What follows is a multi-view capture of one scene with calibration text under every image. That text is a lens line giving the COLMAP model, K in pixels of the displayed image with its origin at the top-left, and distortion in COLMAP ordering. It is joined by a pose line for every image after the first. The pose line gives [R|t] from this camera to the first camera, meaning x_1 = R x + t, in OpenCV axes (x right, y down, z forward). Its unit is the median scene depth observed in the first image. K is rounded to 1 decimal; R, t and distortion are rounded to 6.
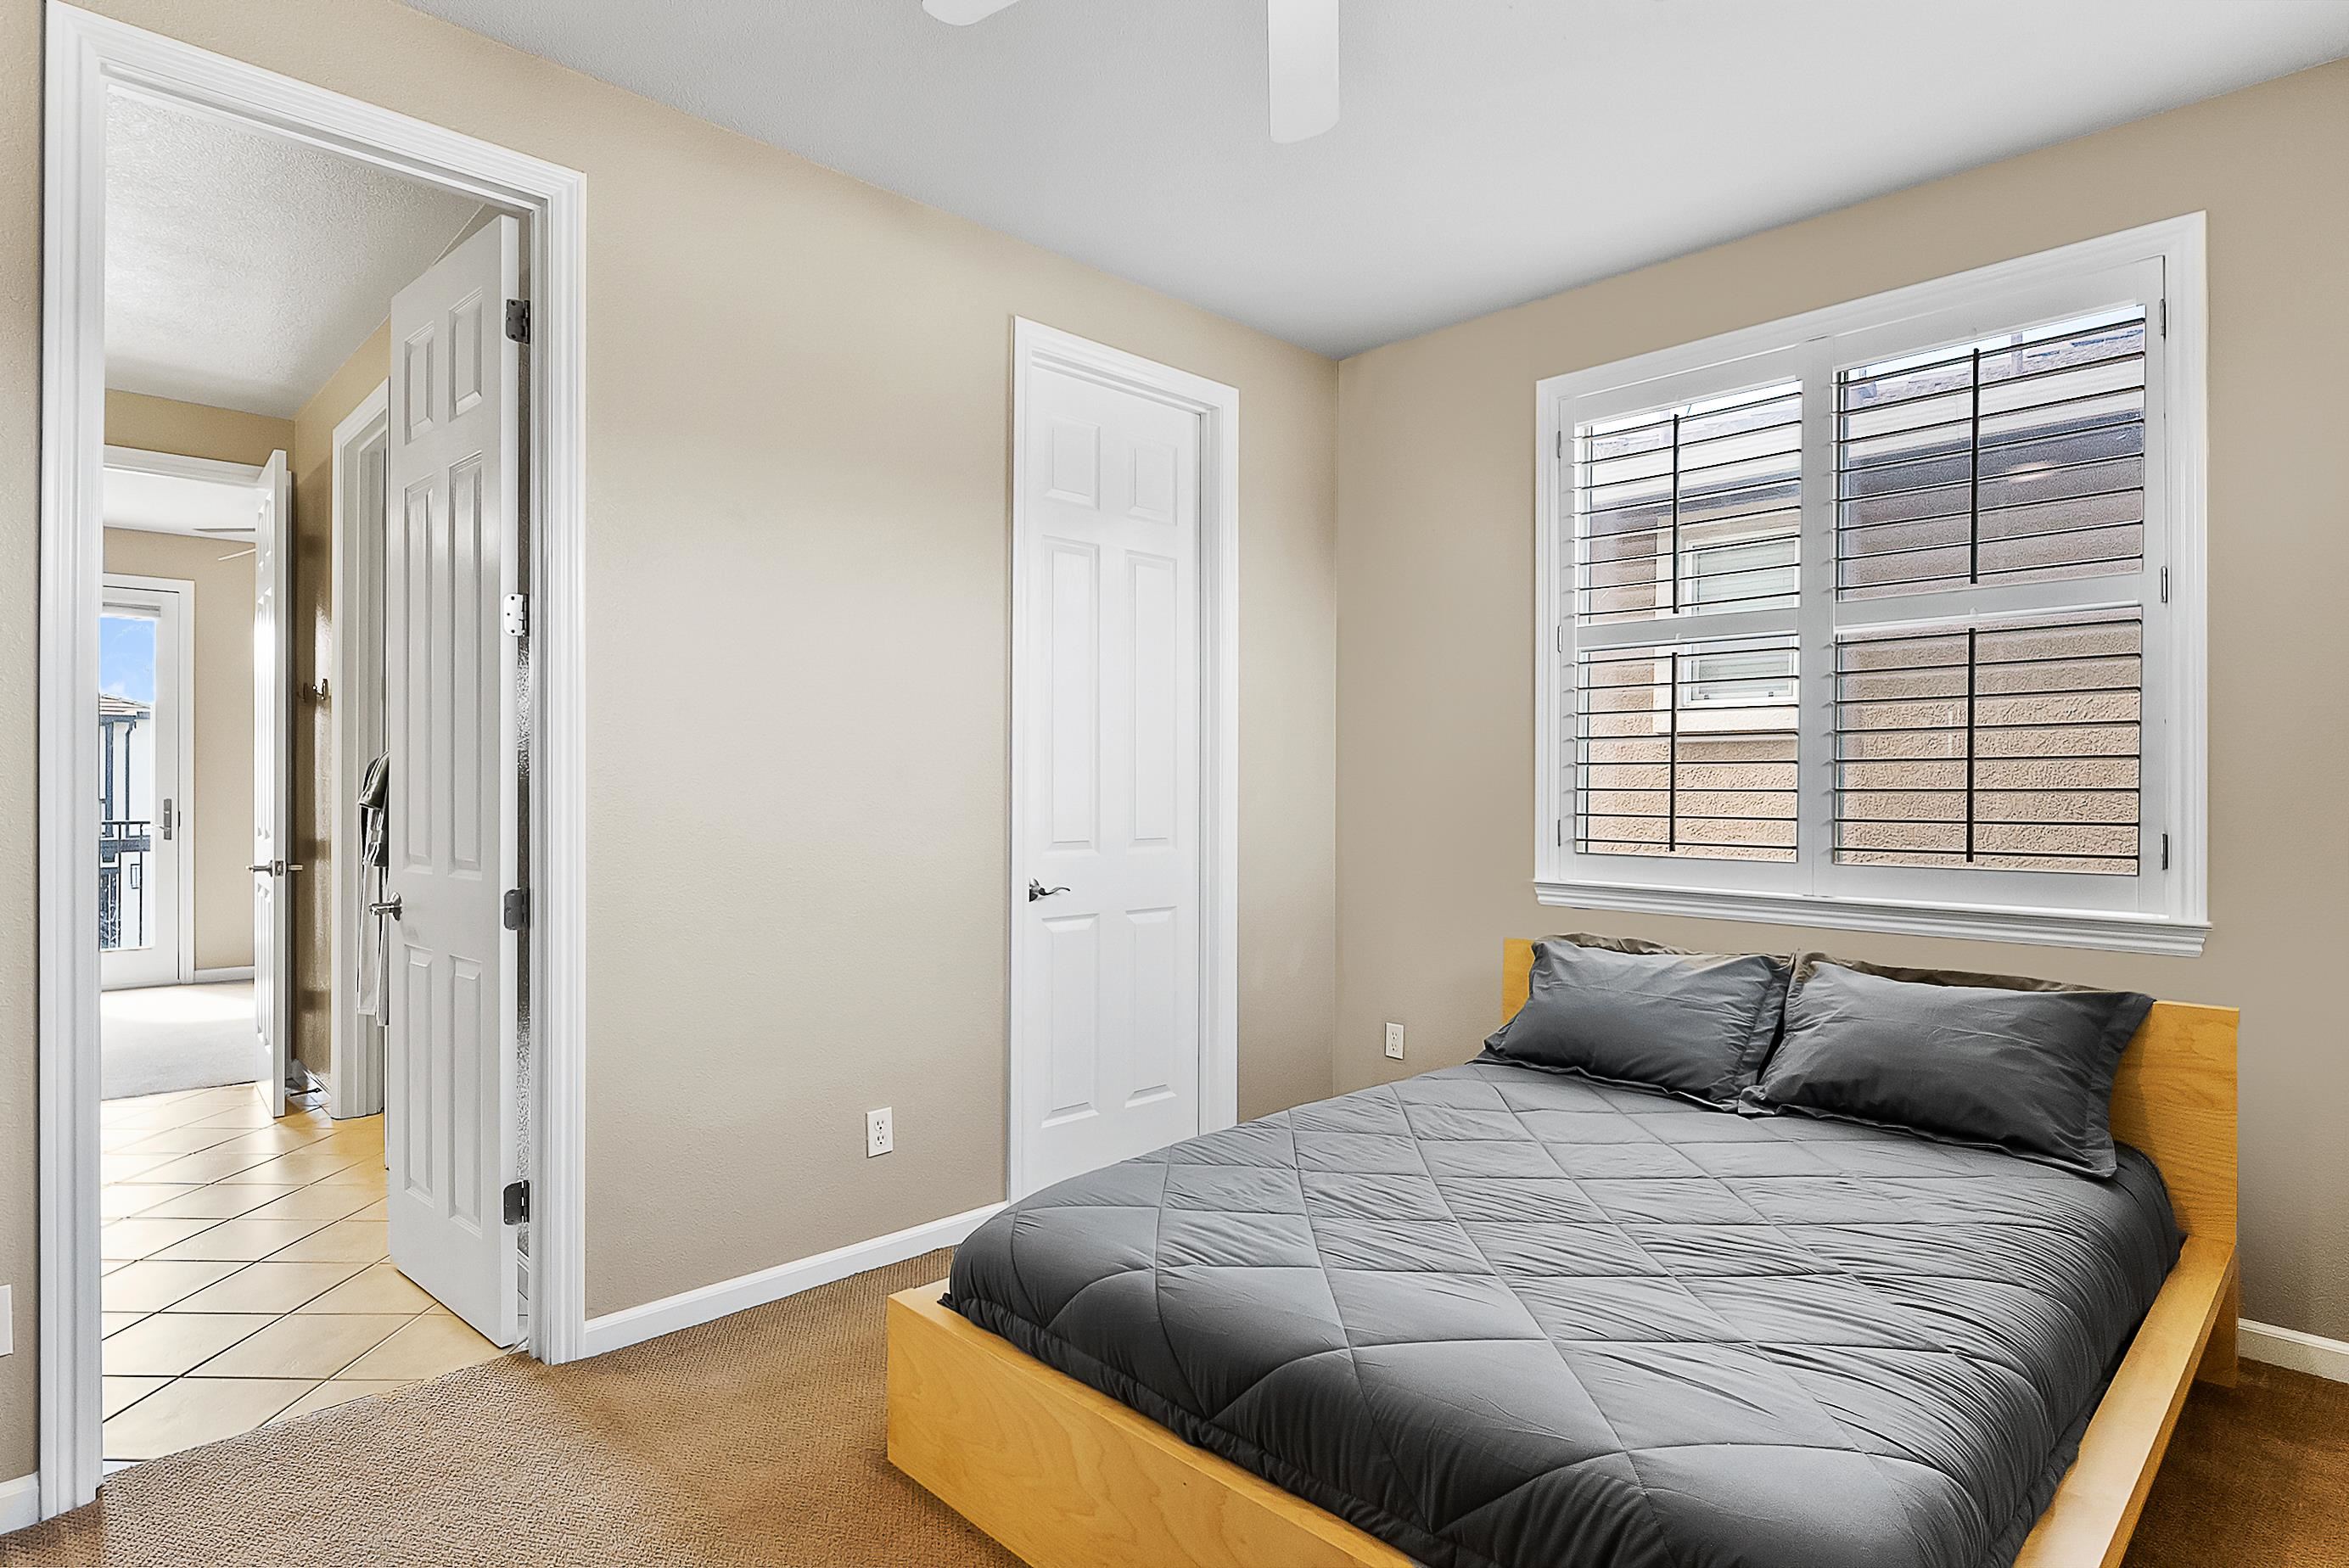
lens RADIAL K [[1217.2, 0, 1190.8], [0, 1217.2, 779.9], [0, 0, 1]] dist [-0.006016, 0.001147]
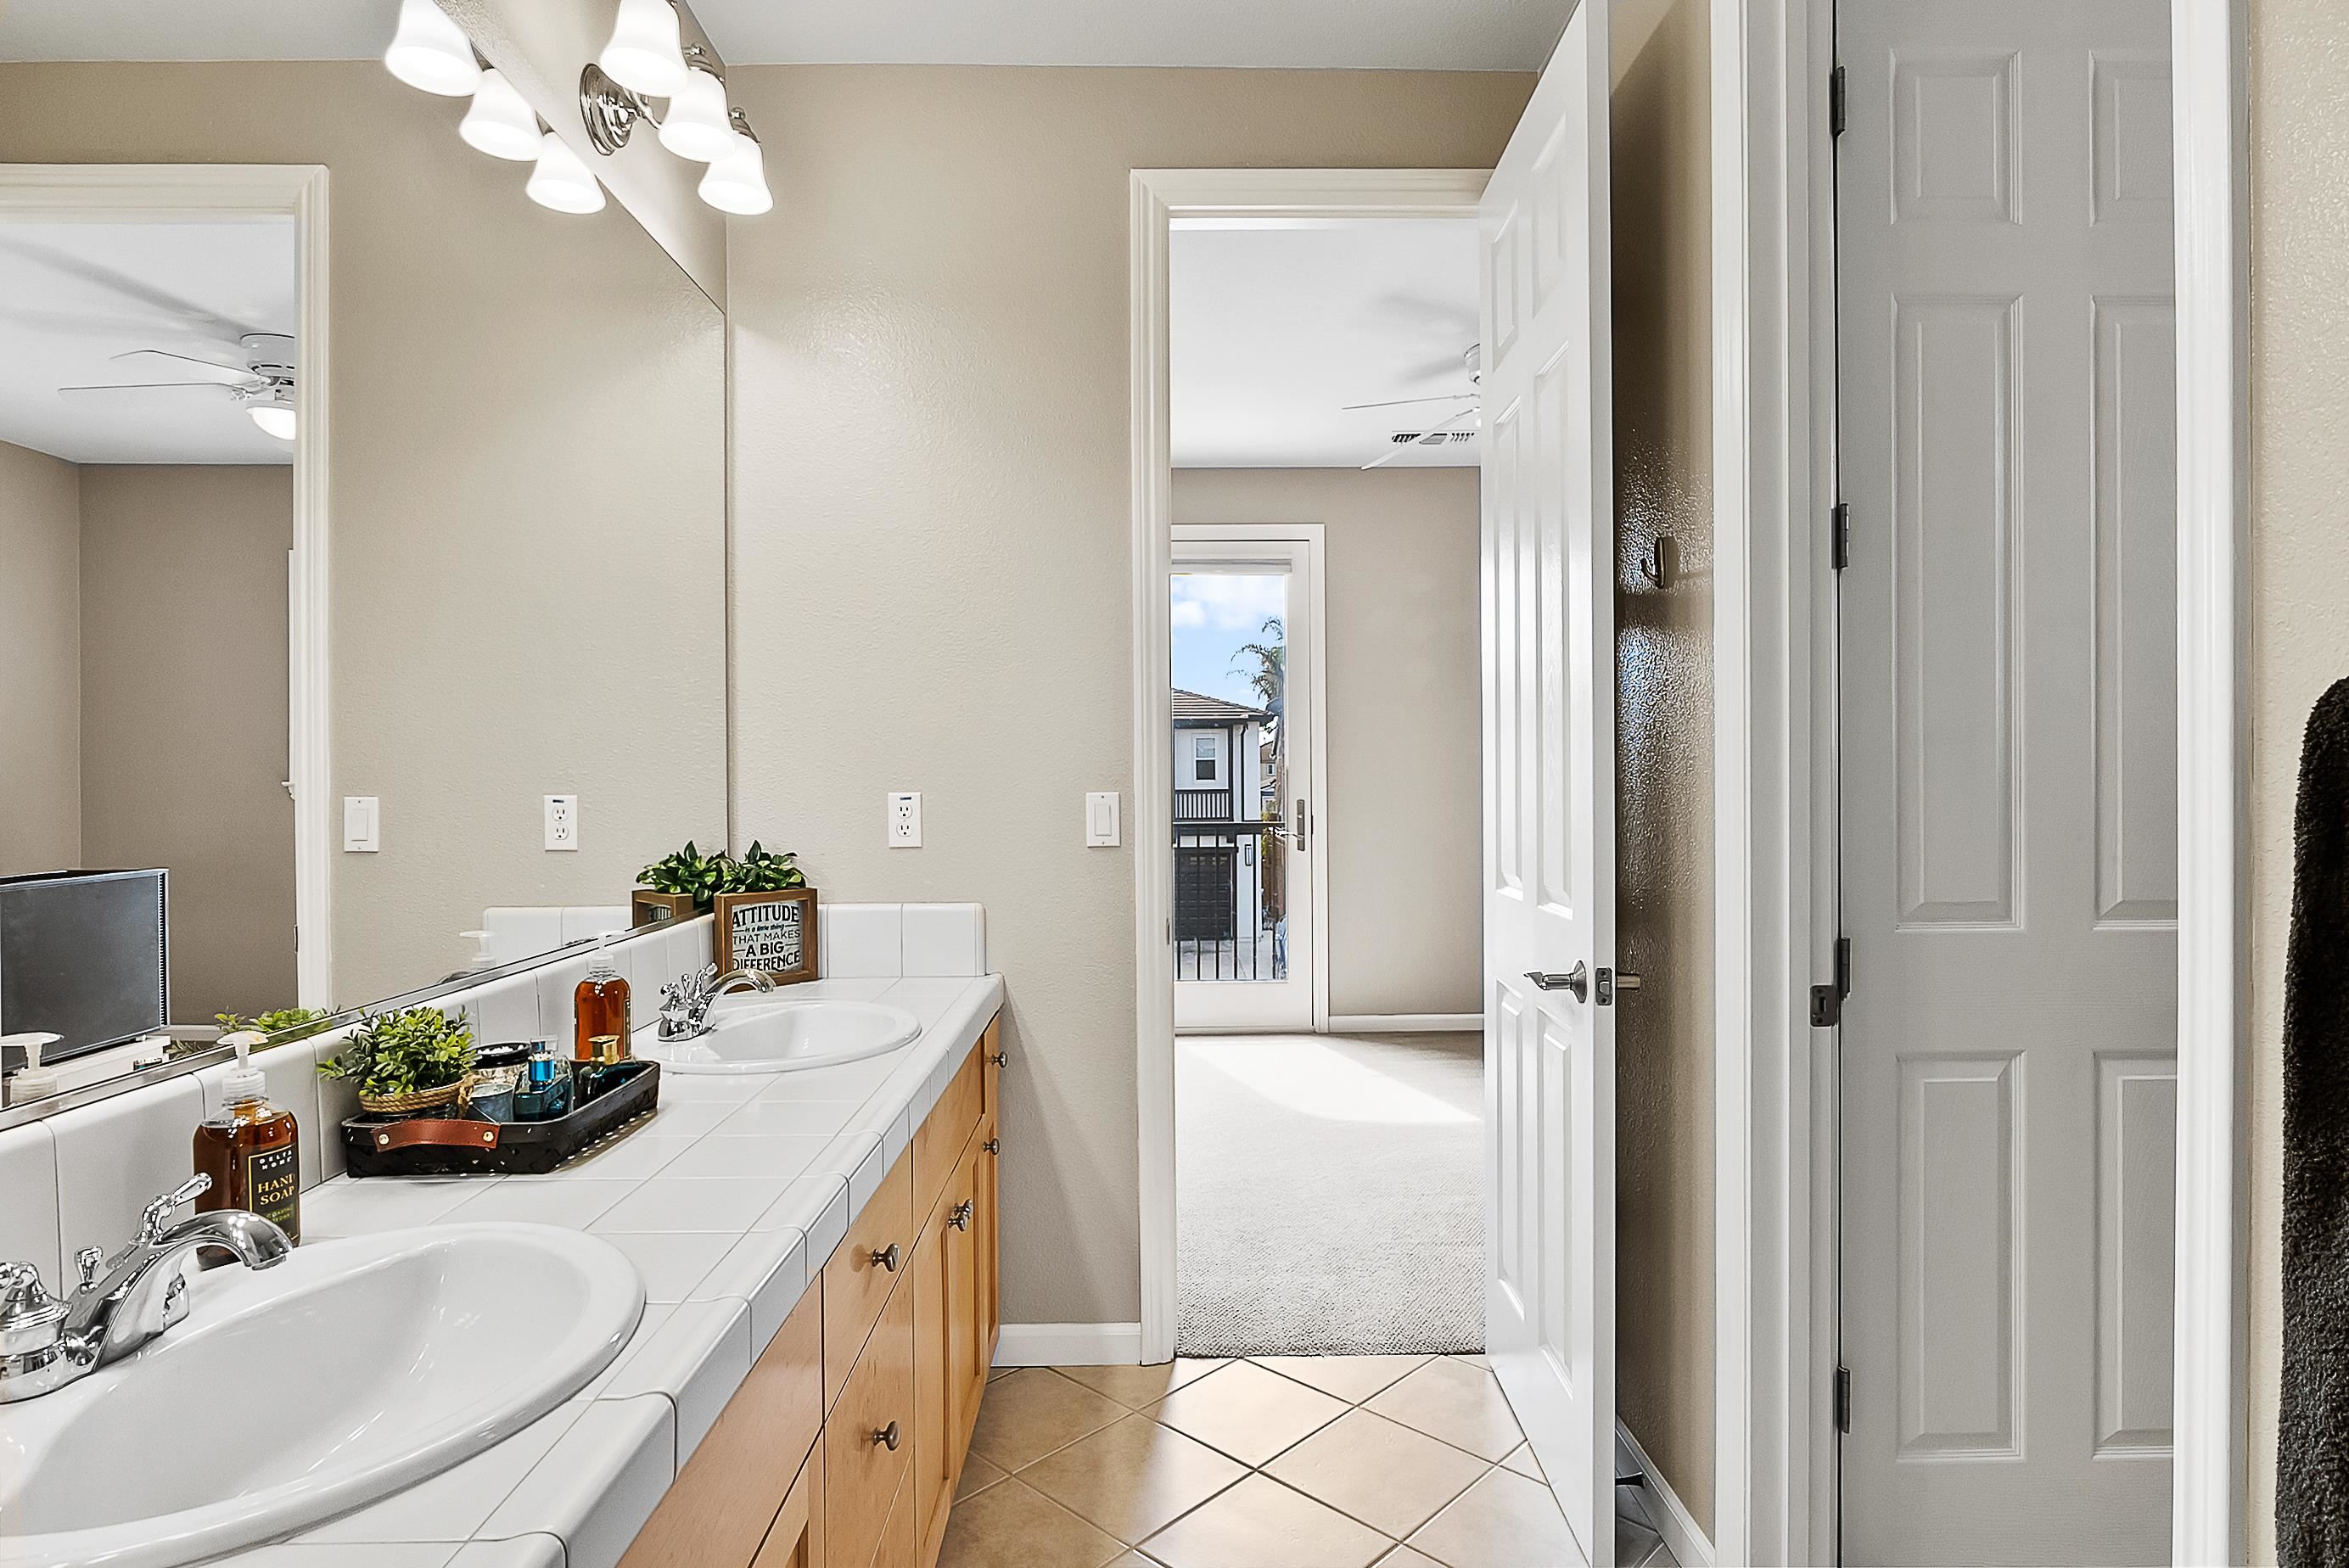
lens RADIAL K [[1217.2, 0, 1174.9], [0, 1217.2, 779.4], [0, 0, 1]] dist [-0.006016, 0.001147]
pose [[0.718308, -0.004231, -0.695713, -0.230809], [0.008232, 0.999963, 0.002418, 0.000173], [0.695677, -0.007464, 0.718316, 0.245166]]
